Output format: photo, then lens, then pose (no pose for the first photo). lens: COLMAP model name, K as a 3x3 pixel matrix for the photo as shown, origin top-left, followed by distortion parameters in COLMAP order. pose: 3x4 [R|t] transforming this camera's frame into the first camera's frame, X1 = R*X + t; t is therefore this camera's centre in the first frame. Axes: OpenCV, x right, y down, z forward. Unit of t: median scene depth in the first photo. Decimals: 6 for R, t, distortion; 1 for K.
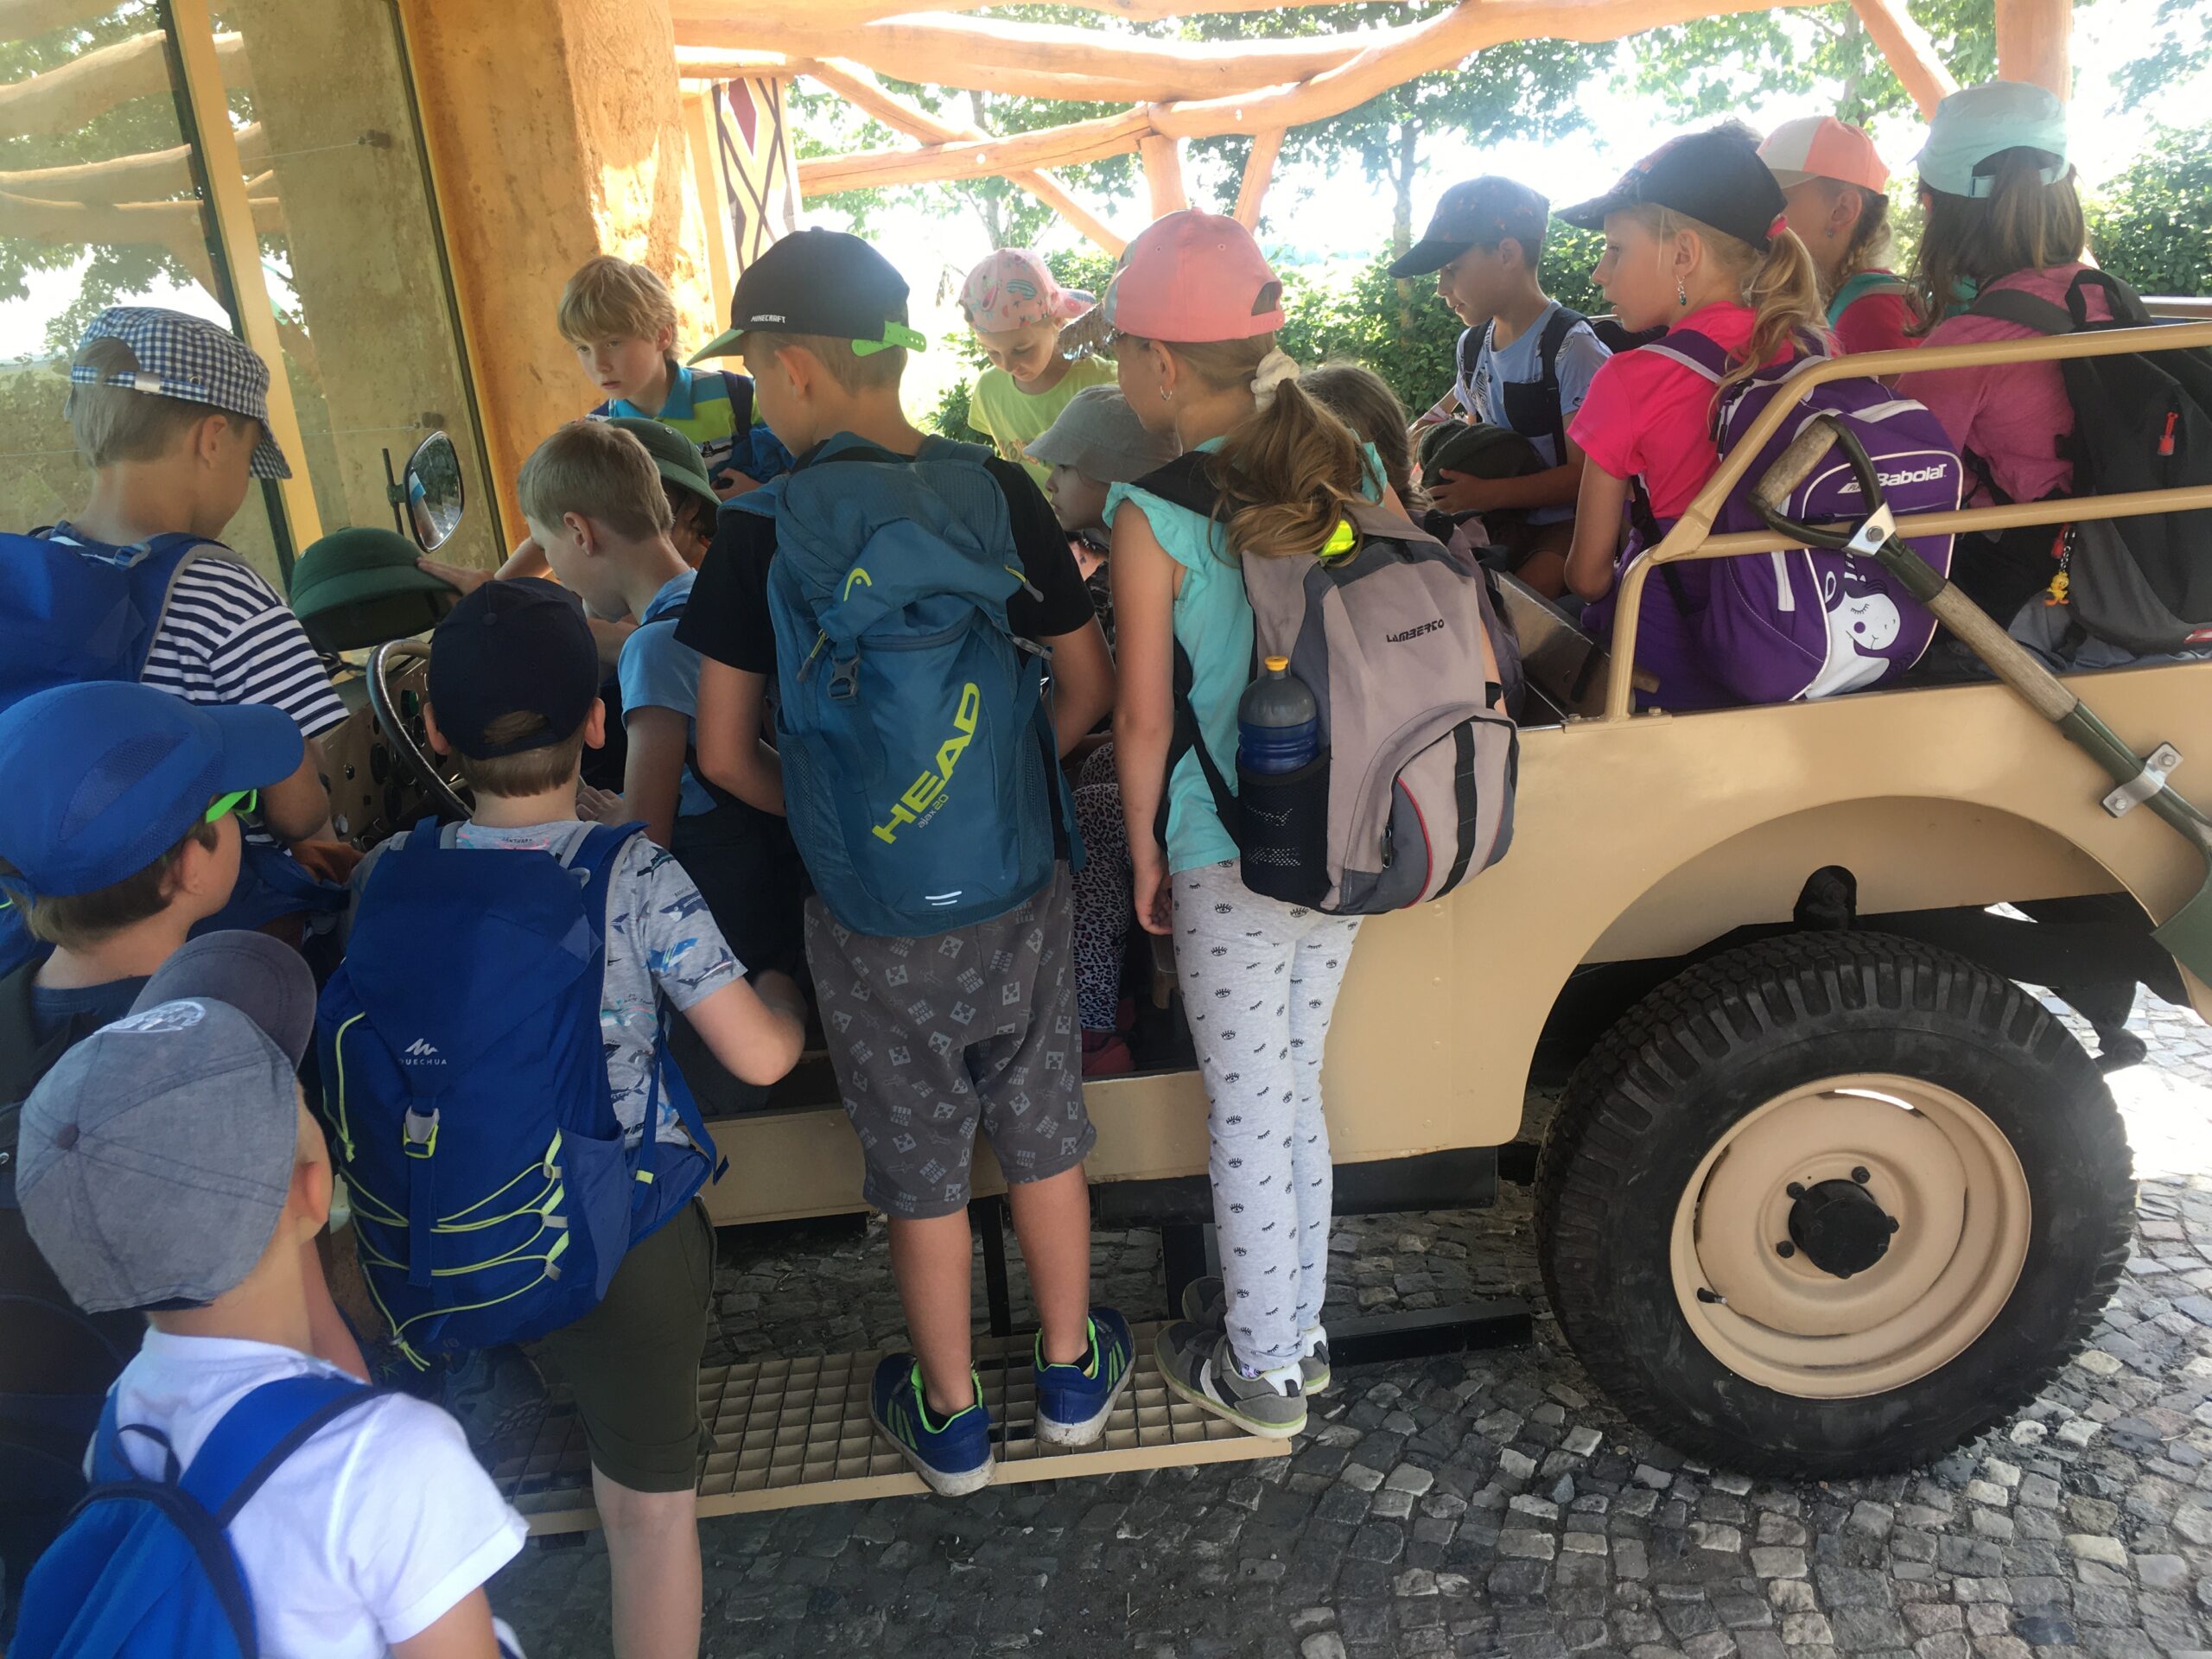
lens RADIAL K [[1865.7, 0, 1110.5], [0, 1865.7, 828.9], [0, 0, 1]] dist [0.053106, -0.062484]
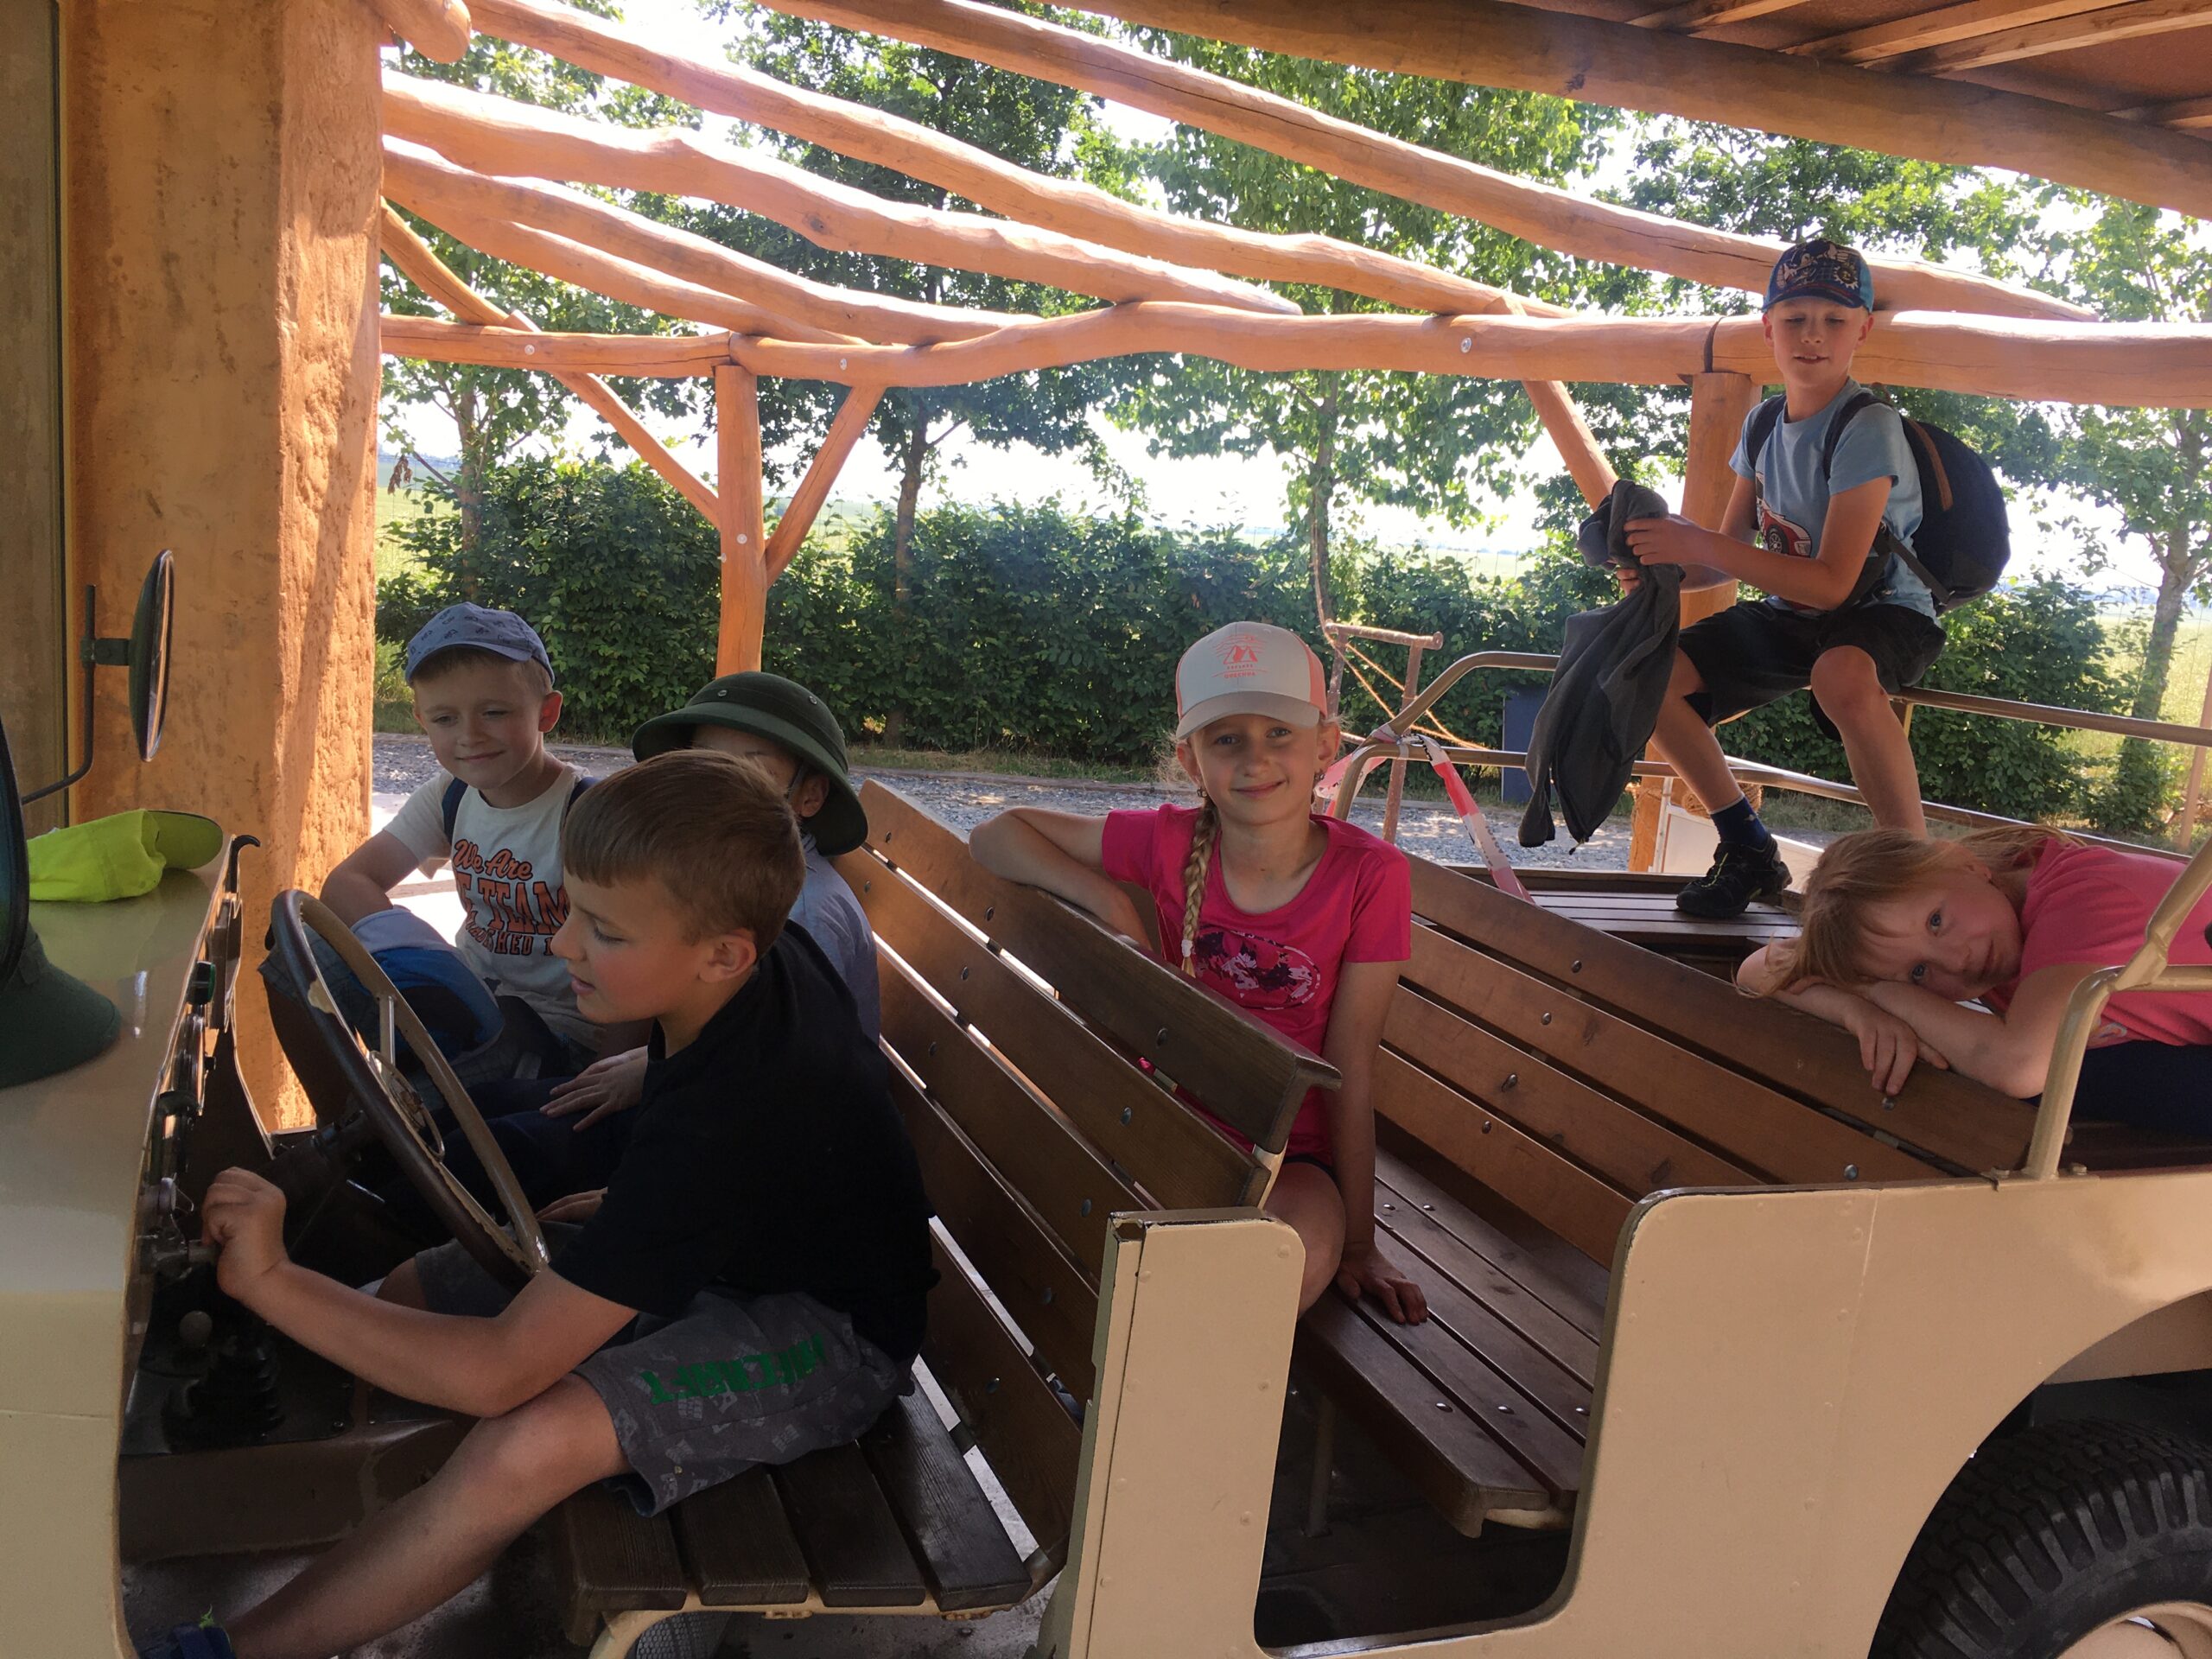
lens RADIAL K [[1865.7, 0, 1101.9], [0, 1865.7, 830.3], [0, 0, 1]] dist [0.053106, -0.062484]
pose [[0.933924, 0.116011, 0.338122, -0.198398], [-0.069501, 0.986753, -0.146590, -0.029174], [-0.350649, 0.113404, 0.929615, 0.180882]]
